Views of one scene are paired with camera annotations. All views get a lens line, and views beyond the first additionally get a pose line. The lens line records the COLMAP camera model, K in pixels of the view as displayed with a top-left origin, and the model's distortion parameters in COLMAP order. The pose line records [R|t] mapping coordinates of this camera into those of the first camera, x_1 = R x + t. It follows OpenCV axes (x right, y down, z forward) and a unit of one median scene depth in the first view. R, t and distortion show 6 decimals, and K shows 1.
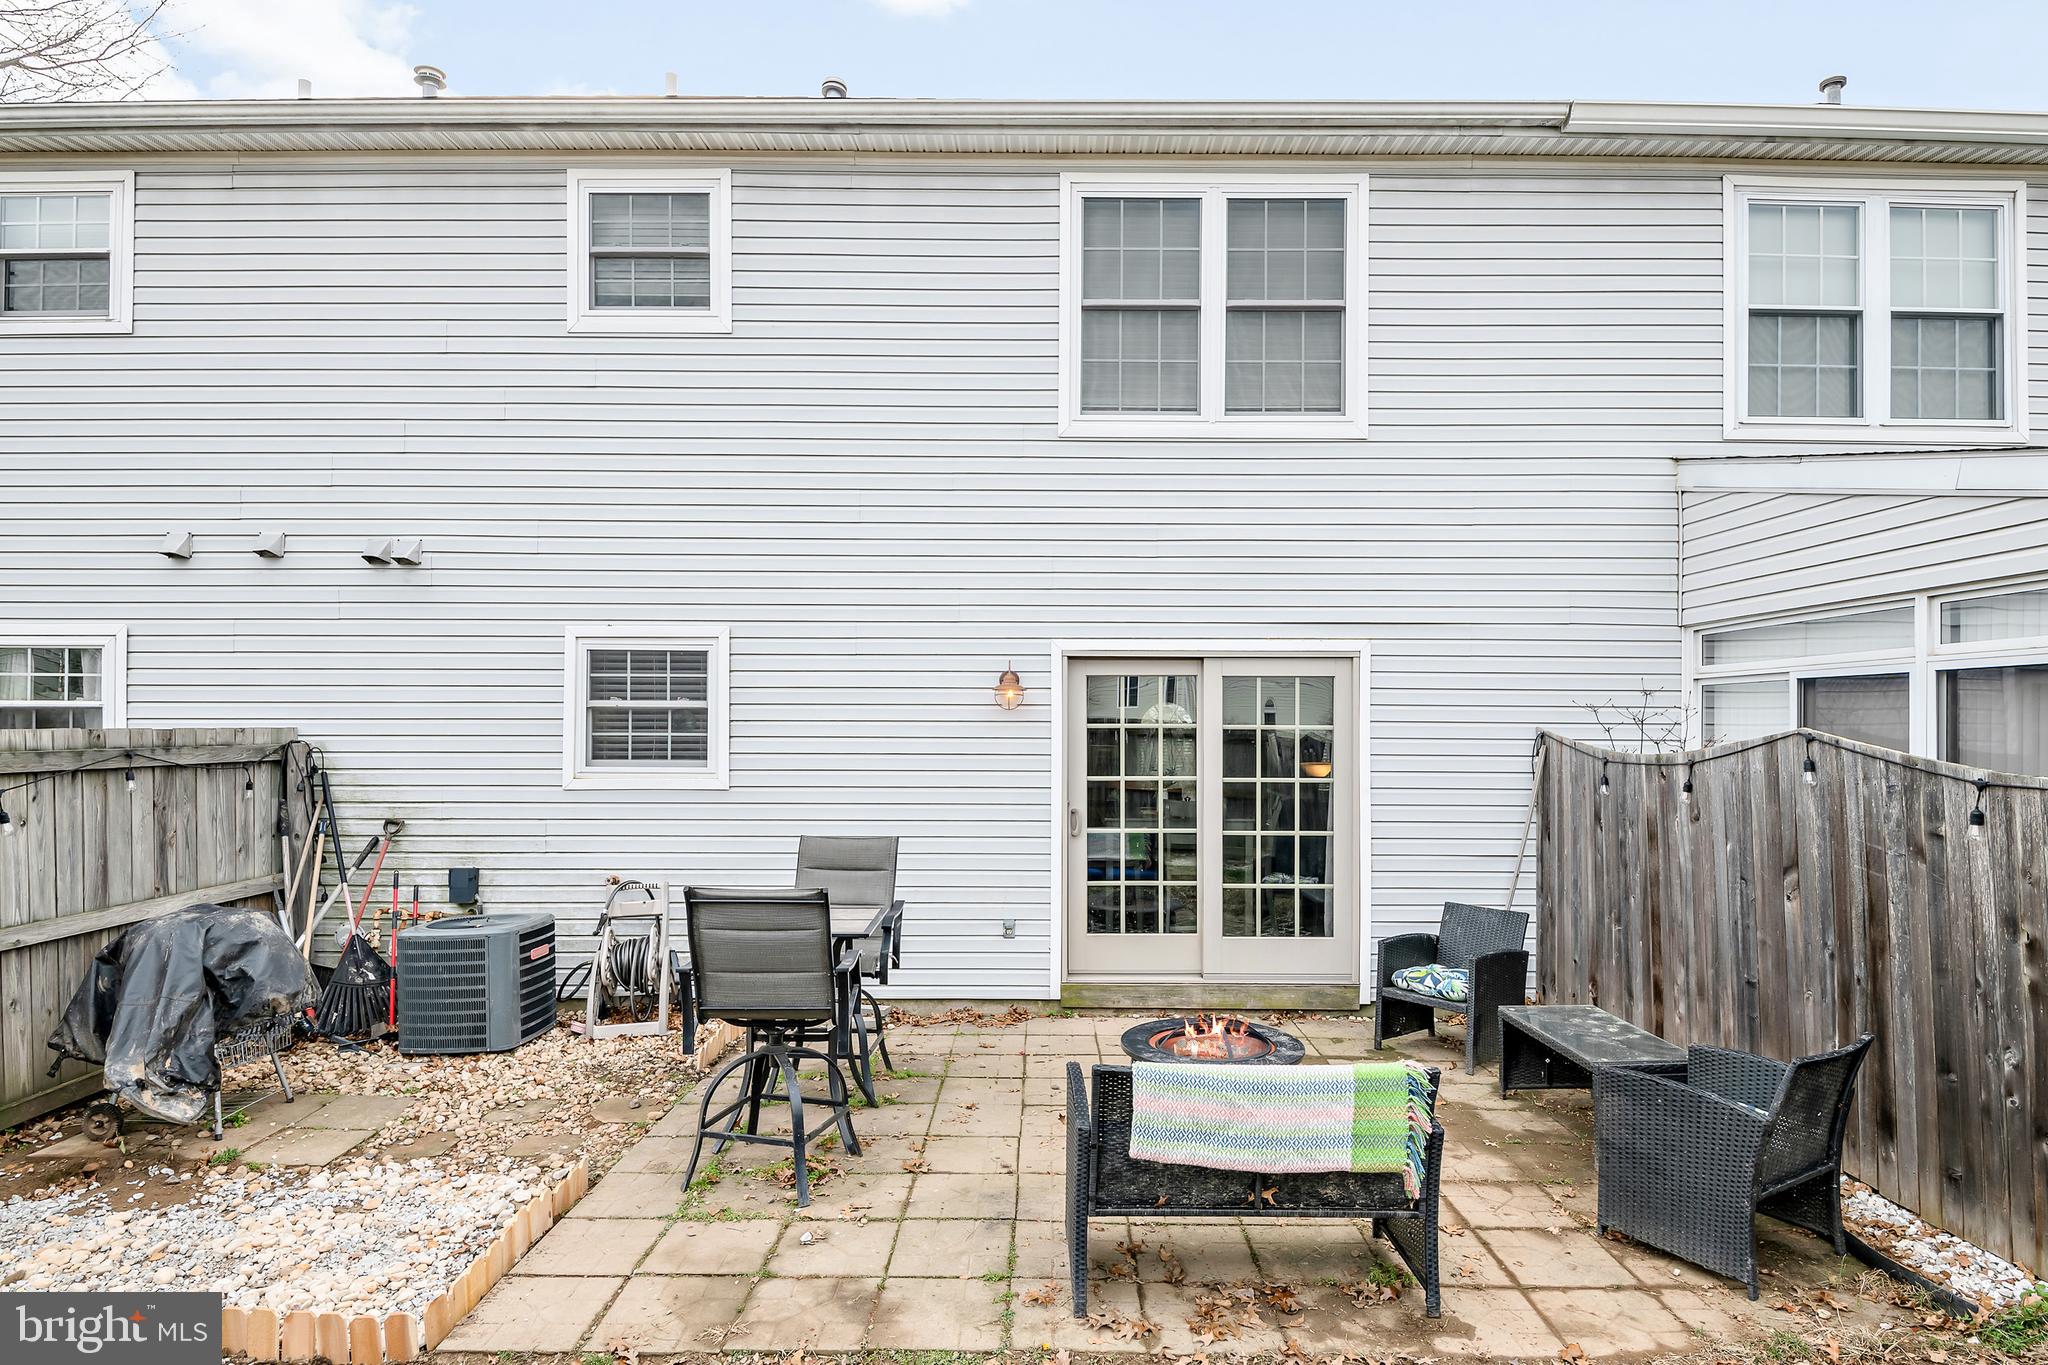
lens RADIAL K [[1097.5, 0, 1018.5], [0, 1097.5, 721.7], [0, 0, 1]] dist [-0.000742, -0.011942]
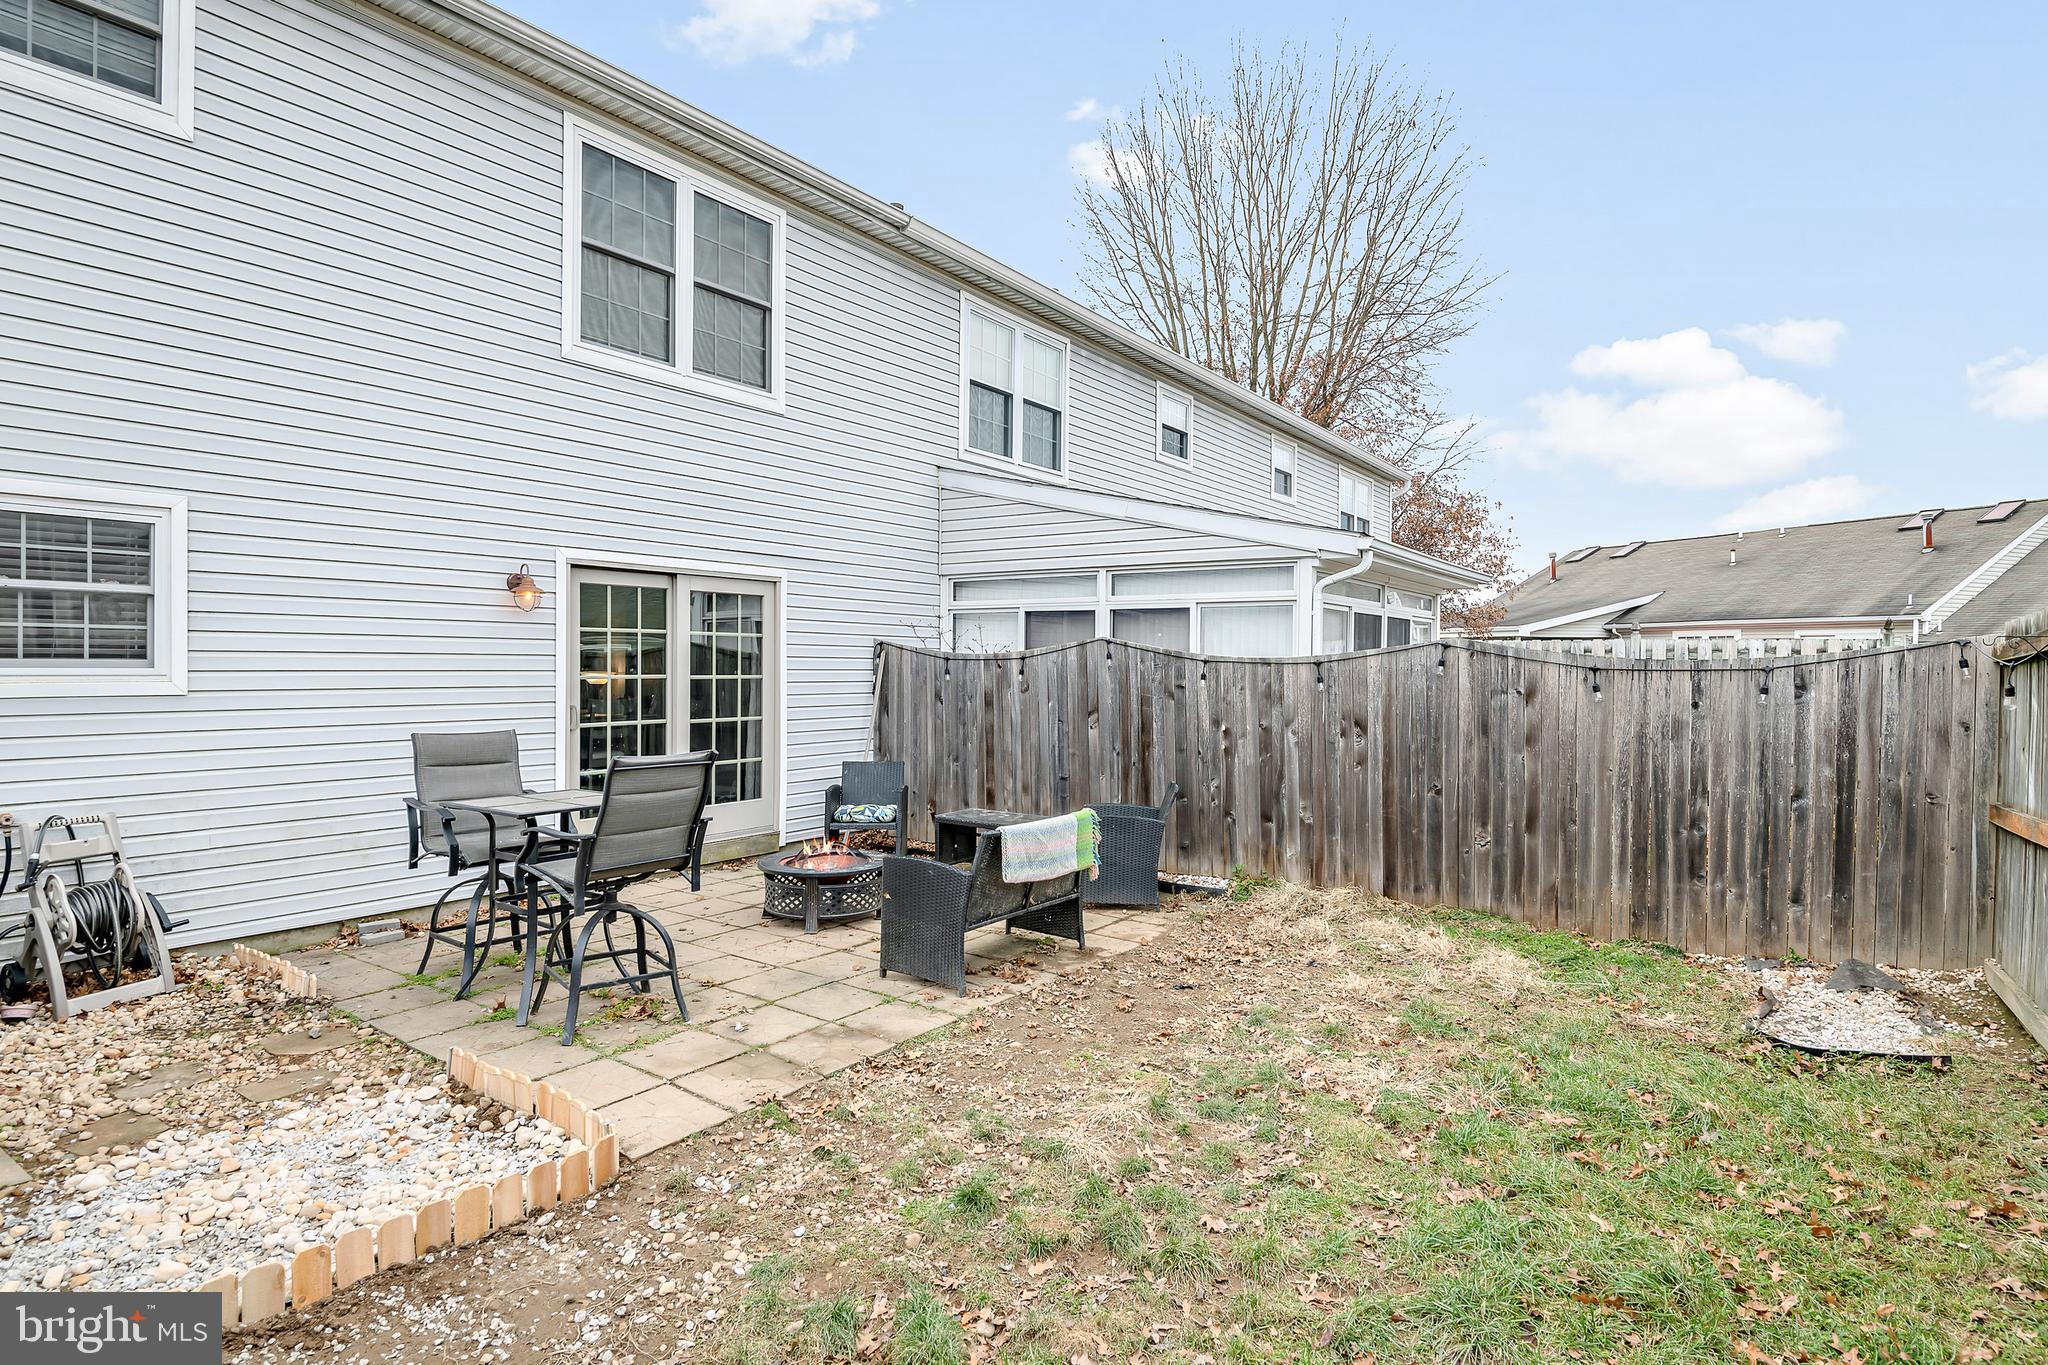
lens RADIAL K [[1046.5, 0, 1029.6], [0, 1046.5, 679.5], [0, 0, 1]] dist [-0.015503, -0.004508]
pose [[0.584793, -0.011917, 0.811095, -0.555001], [-0.010675, 0.999692, 0.022385, 0.027687], [-0.811112, -0.021749, 0.584486, 0.030327]]
